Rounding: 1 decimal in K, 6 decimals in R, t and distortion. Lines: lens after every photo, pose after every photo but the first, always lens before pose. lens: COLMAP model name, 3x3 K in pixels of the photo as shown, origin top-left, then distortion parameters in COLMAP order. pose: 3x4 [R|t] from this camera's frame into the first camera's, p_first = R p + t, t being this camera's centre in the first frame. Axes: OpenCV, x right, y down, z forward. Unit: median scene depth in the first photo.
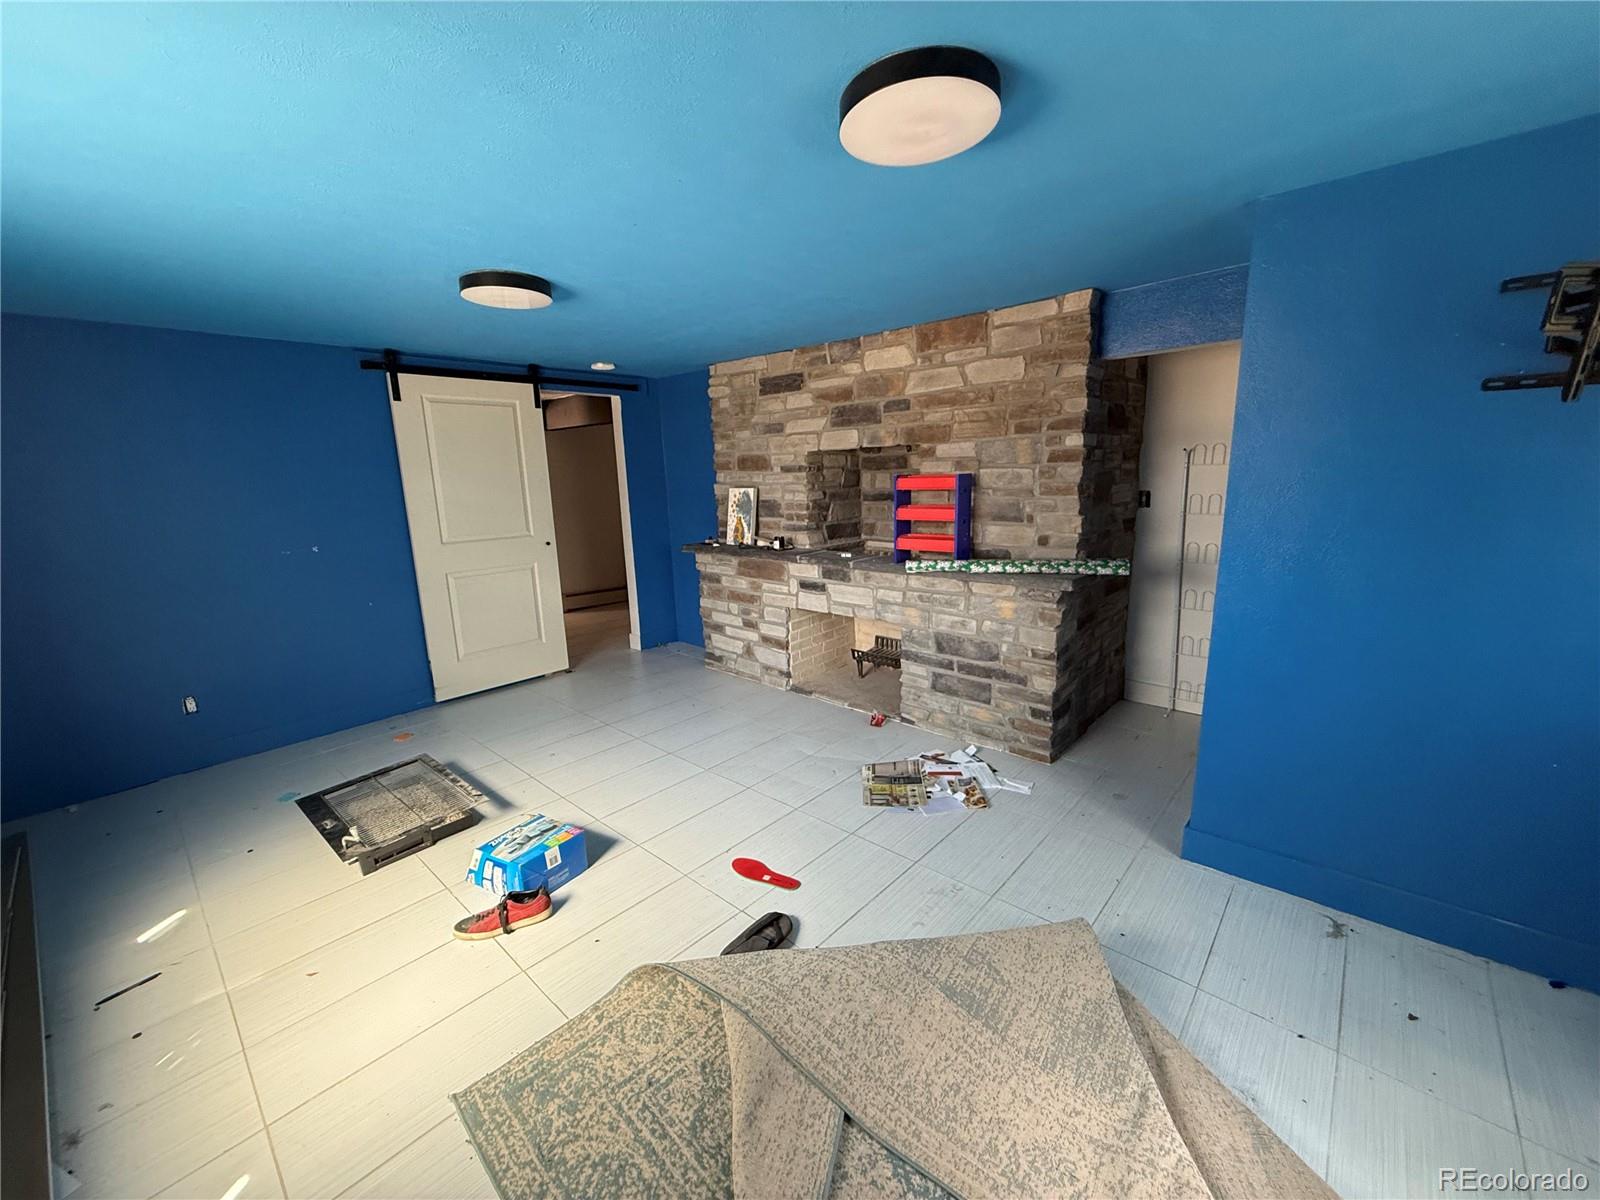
lens RADIAL K [[636.2, 0, 800.0], [0, 636.2, 600.0], [0, 0, 1]] dist [-0.000800, -0.000111]
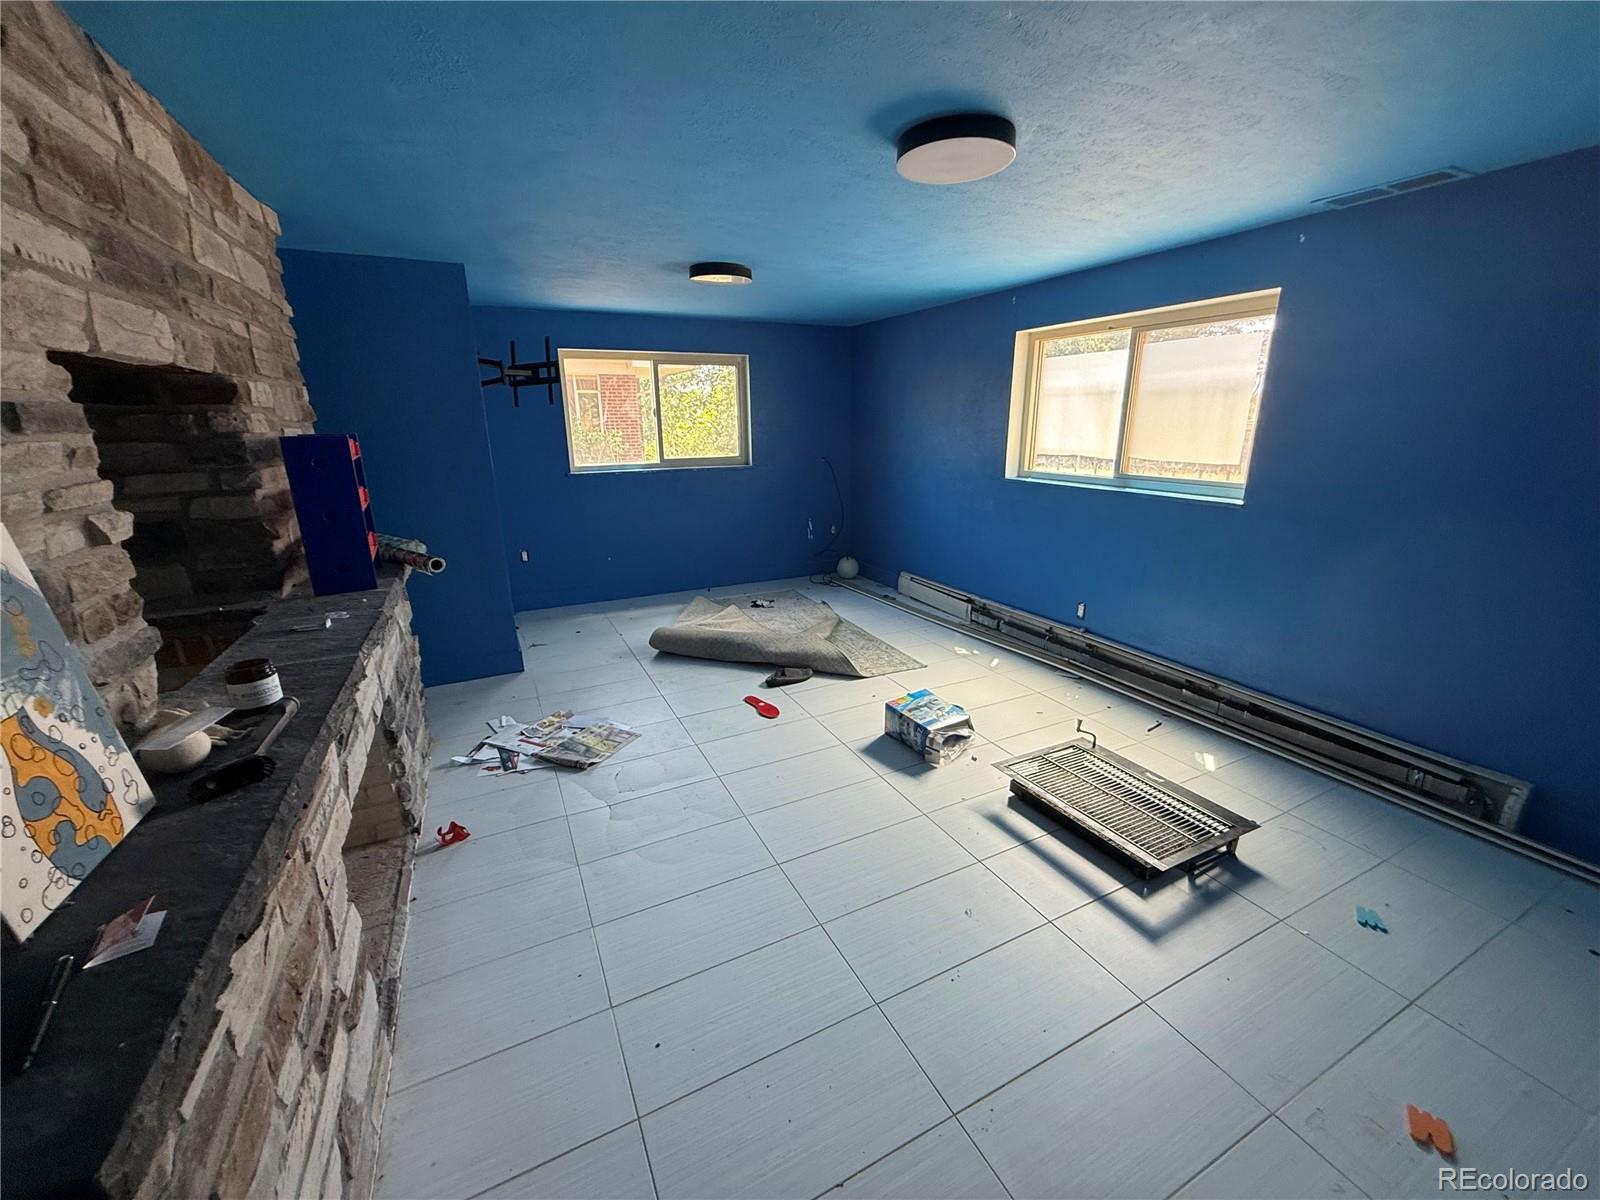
lens RADIAL K [[636.2, 0, 800.0], [0, 636.2, 600.0], [0, 0, 1]] dist [-0.000800, -0.000111]
pose [[-0.927342, -0.067712, 0.368038, -0.629101], [0.111556, 0.888755, 0.444601, -0.392290], [-0.357200, 0.453354, -0.816626, 1.985521]]
